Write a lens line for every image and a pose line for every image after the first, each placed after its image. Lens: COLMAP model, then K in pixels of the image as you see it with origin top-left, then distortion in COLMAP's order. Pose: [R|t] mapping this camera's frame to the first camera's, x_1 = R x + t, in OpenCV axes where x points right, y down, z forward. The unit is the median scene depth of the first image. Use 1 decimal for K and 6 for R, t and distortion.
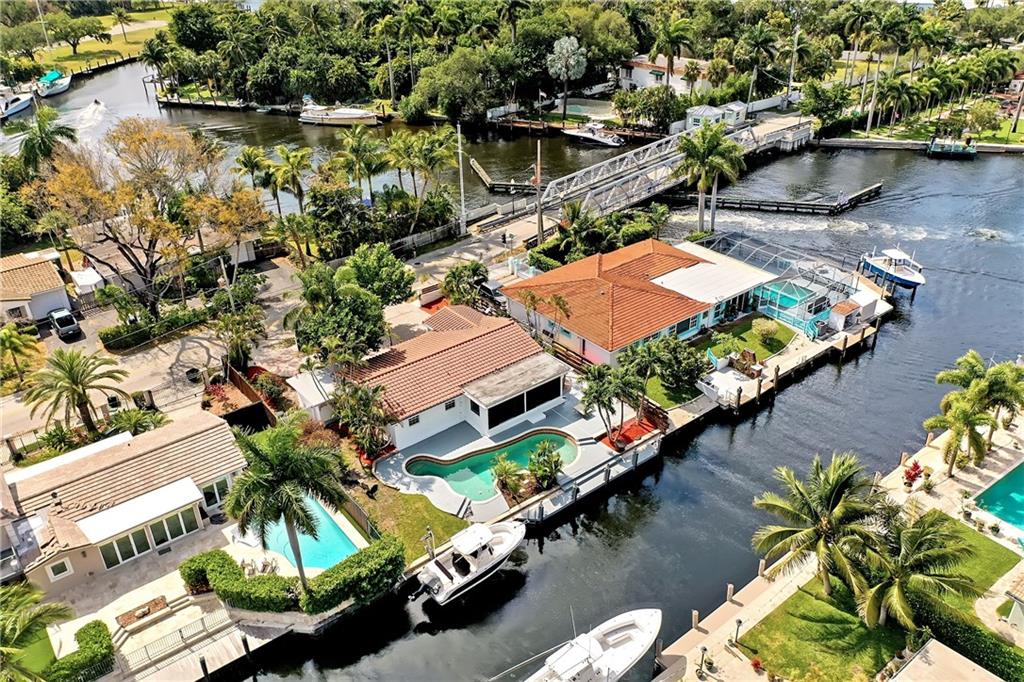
lens RADIAL K [[849.5, 0, 511.7], [0, 849.5, 341.5], [0, 0, 1]] dist [-0.028510, 0.014373]
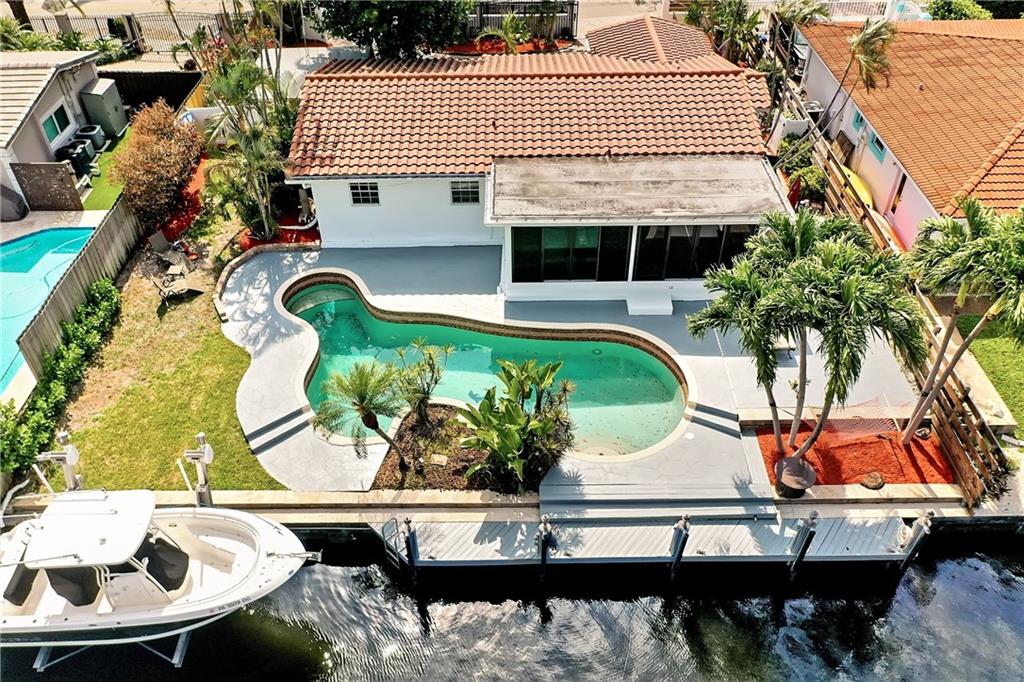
lens RADIAL K [[849.5, 0, 513.7], [0, 849.5, 340.5], [0, 0, 1]] dist [-0.028510, 0.014373]
pose [[0.780804, 0.409121, -0.472192, 0.174013], [-0.308388, 0.909665, 0.278220, 0.017911], [0.543362, -0.071617, 0.836438, 0.668826]]
